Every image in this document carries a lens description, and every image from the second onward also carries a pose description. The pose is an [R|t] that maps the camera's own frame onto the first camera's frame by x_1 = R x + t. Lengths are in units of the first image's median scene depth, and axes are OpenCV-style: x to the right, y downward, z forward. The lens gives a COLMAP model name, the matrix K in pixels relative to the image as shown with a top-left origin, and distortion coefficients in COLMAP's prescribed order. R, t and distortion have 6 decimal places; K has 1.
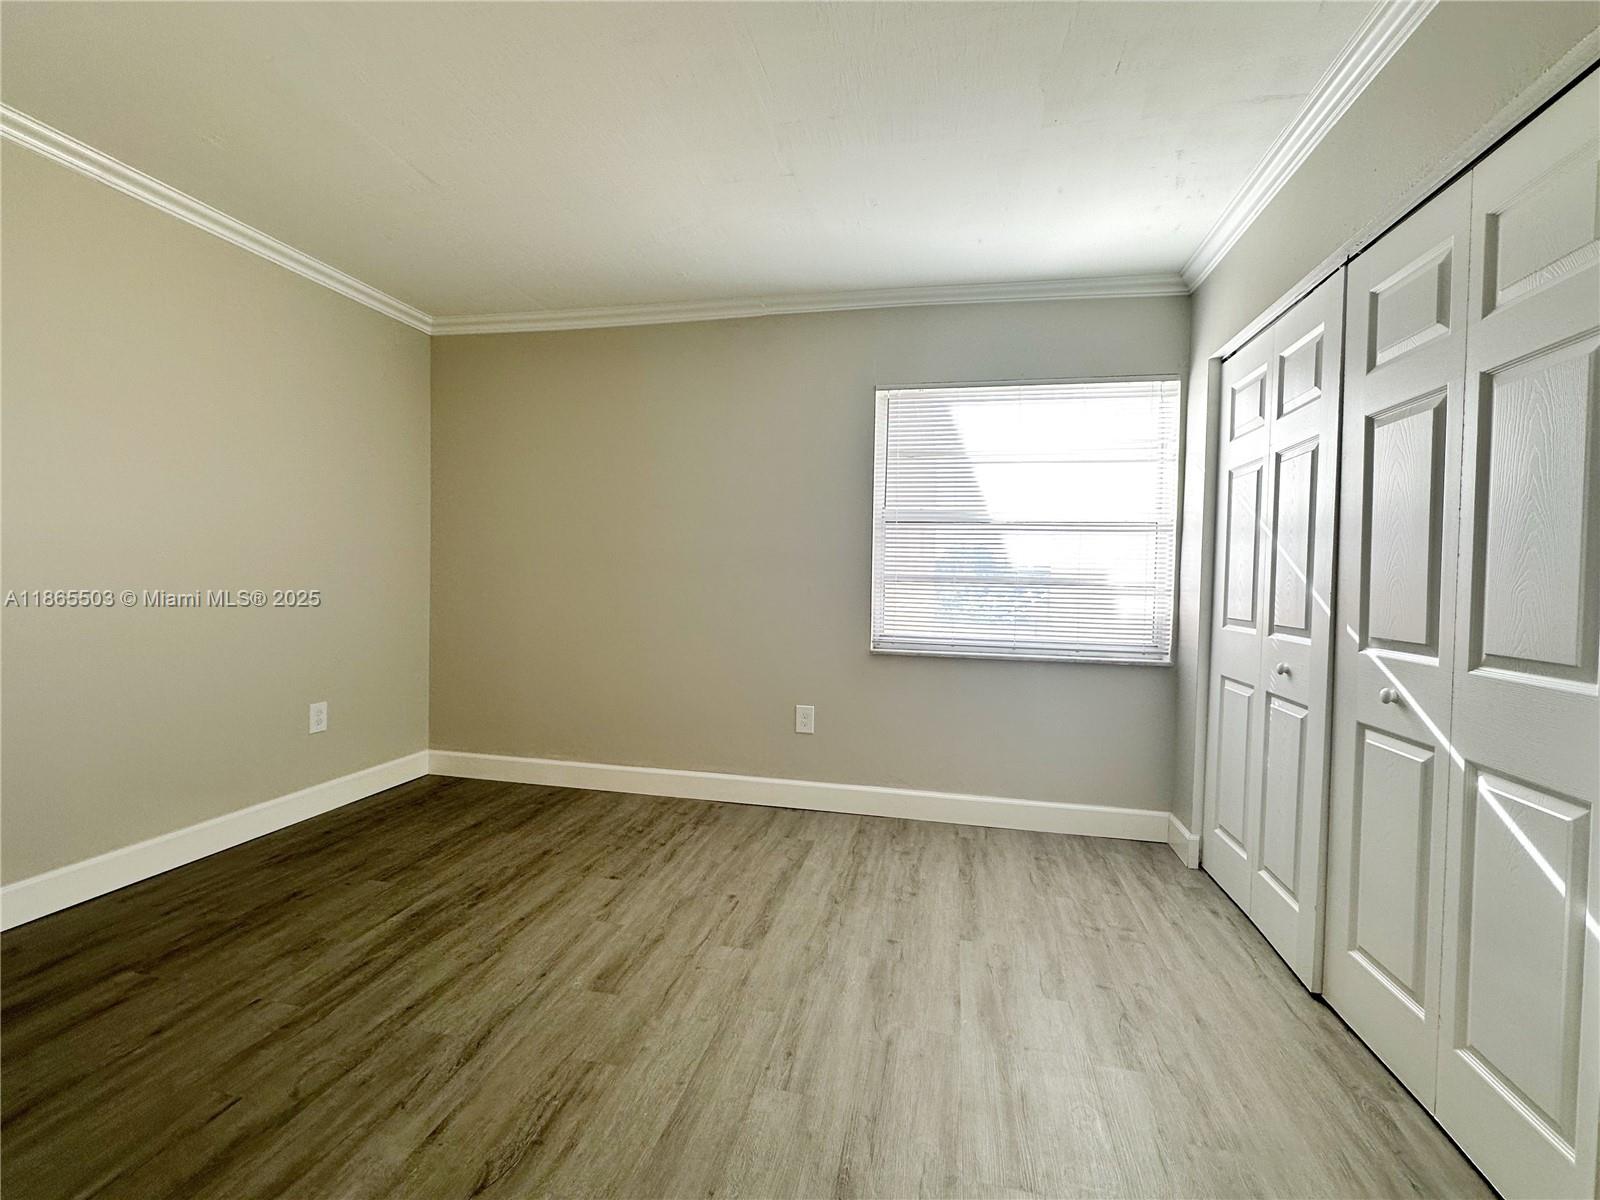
lens RADIAL K [[704.1, 0, 800.0], [0, 704.1, 600.0], [0, 0, 1]] dist [0.003279, 0.000900]
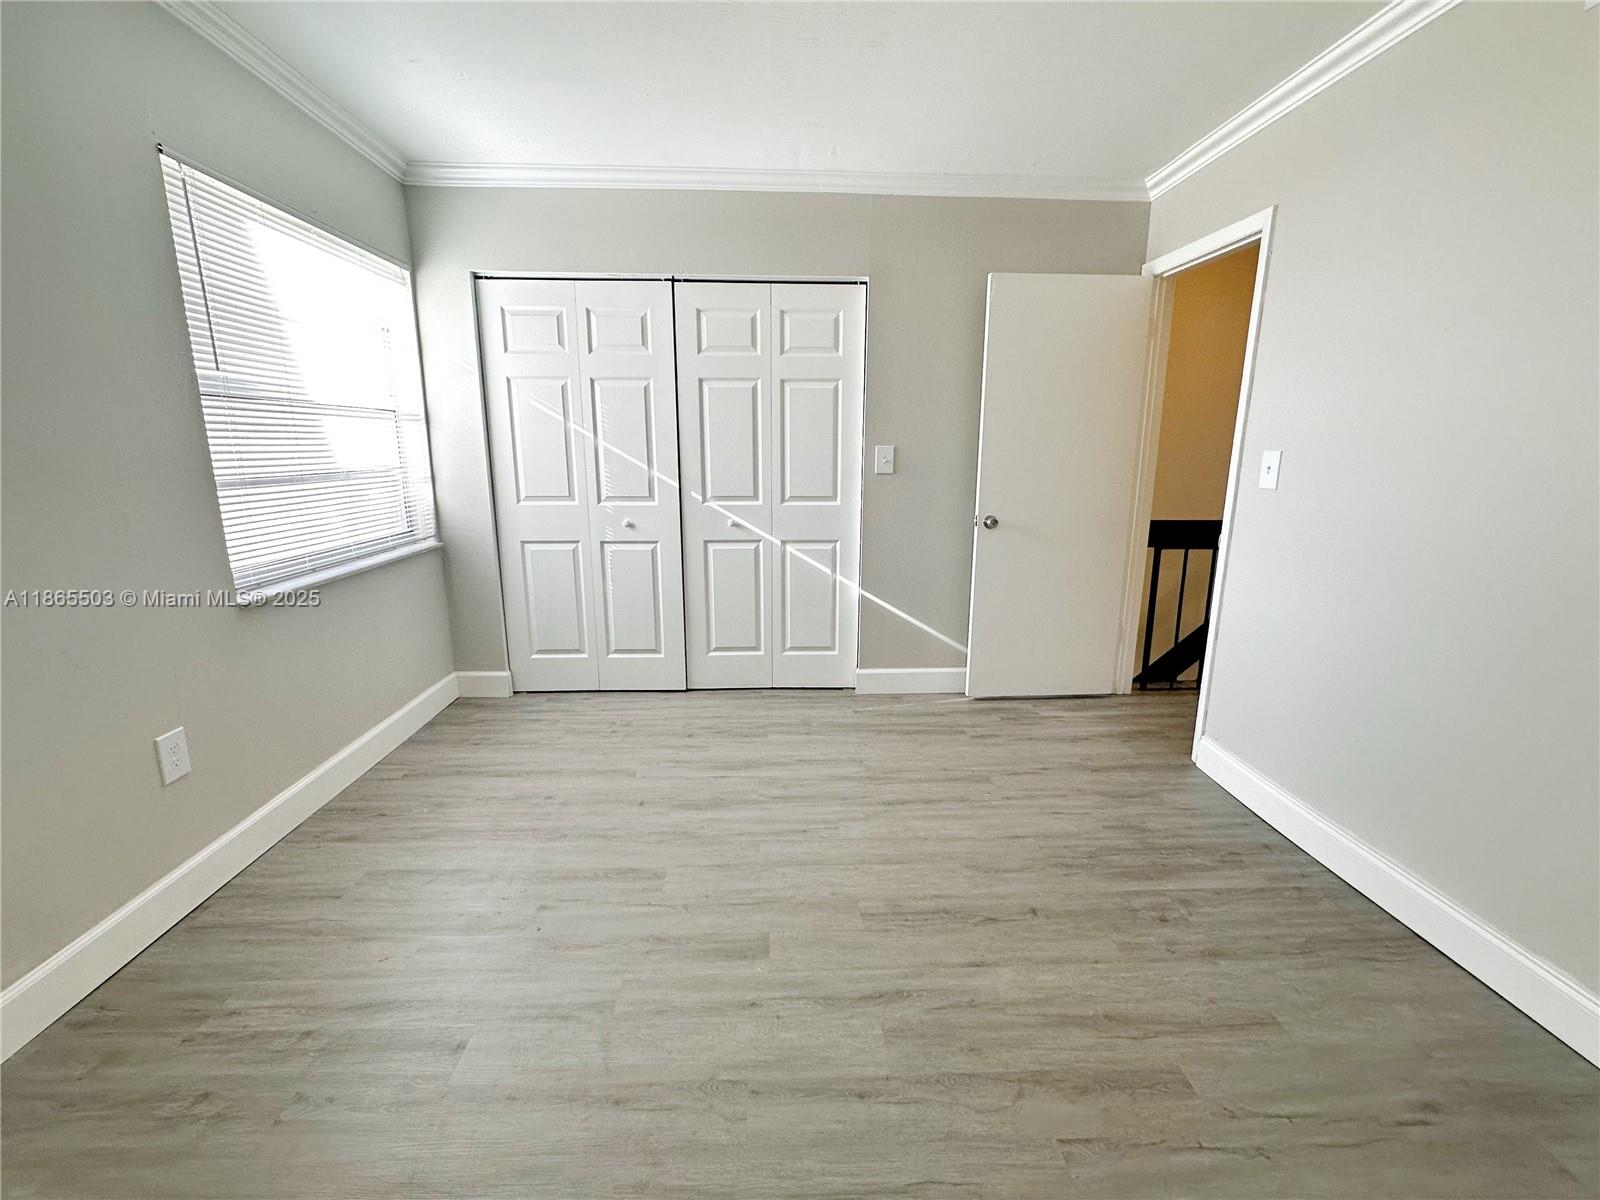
lens RADIAL K [[703.3, 0, 800.0], [0, 703.3, 600.0], [0, 0, 1]] dist [-0.004908, 0.000072]
pose [[-0.251089, -0.229493, 0.940366, -1.045159], [0.021692, 0.969910, 0.242495, -0.122731], [-0.967721, 0.081286, -0.238556, 1.112452]]
